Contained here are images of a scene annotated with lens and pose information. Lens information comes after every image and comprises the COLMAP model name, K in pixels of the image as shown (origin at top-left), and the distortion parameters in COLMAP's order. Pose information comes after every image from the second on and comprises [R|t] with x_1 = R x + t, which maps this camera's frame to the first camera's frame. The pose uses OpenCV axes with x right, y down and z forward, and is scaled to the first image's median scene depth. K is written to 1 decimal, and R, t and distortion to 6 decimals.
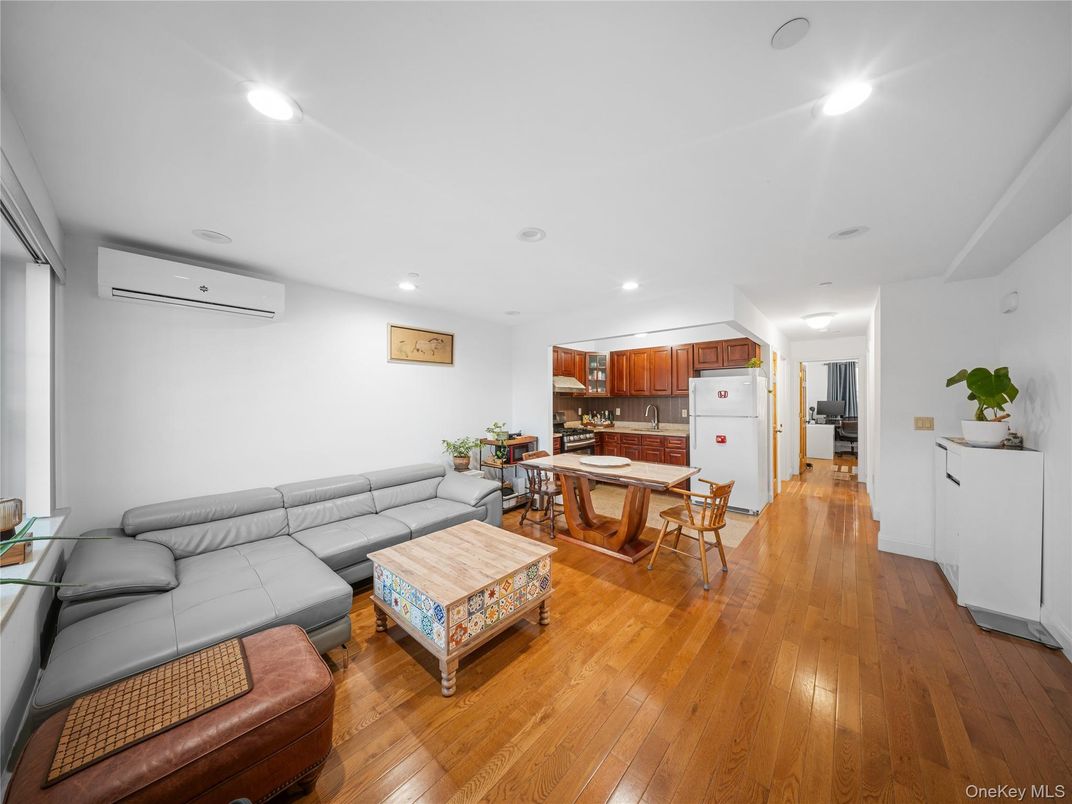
lens RADIAL K [[353.8, 0, 538.3], [0, 353.8, 400.2], [0, 0, 1]] dist [0.000361, 0.000006]
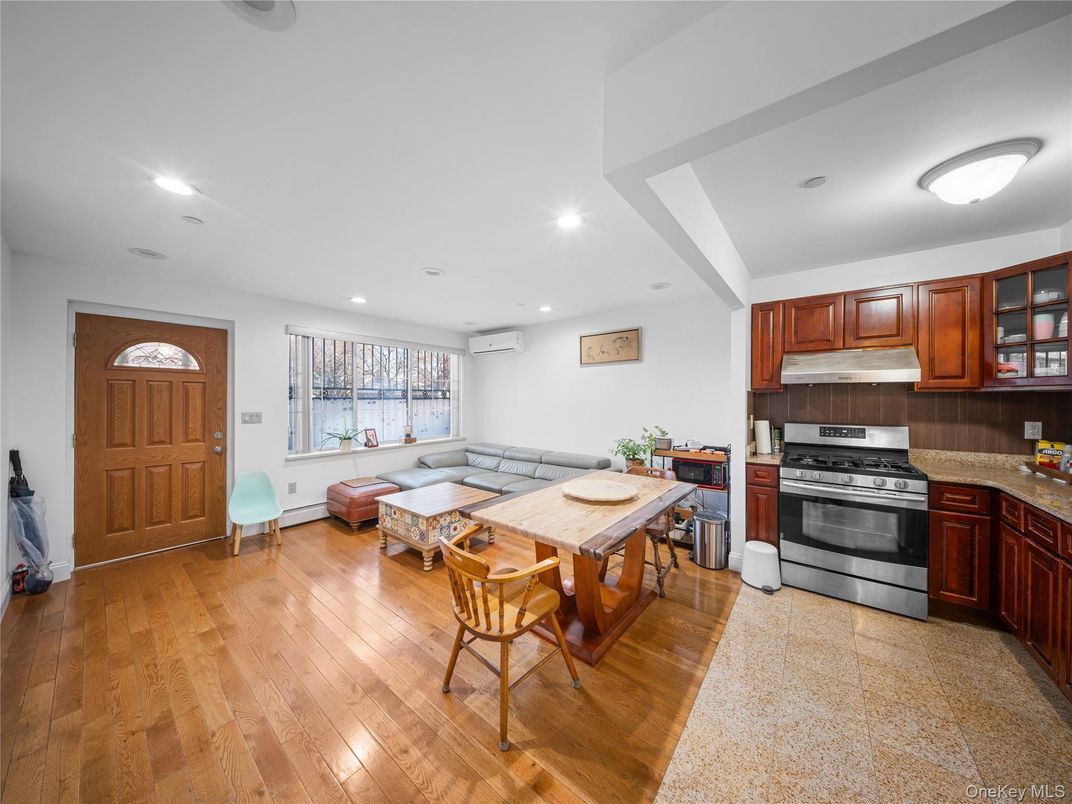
lens RADIAL K [[353.8, 0, 538.3], [0, 353.8, 400.2], [0, 0, 1]] dist [0.000361, 0.000006]
pose [[0.049681, 0.006677, -0.998743, 0.744303], [-0.002929, 0.999974, 0.006540, -0.000598], [0.998761, 0.002601, 0.049700, 0.751173]]
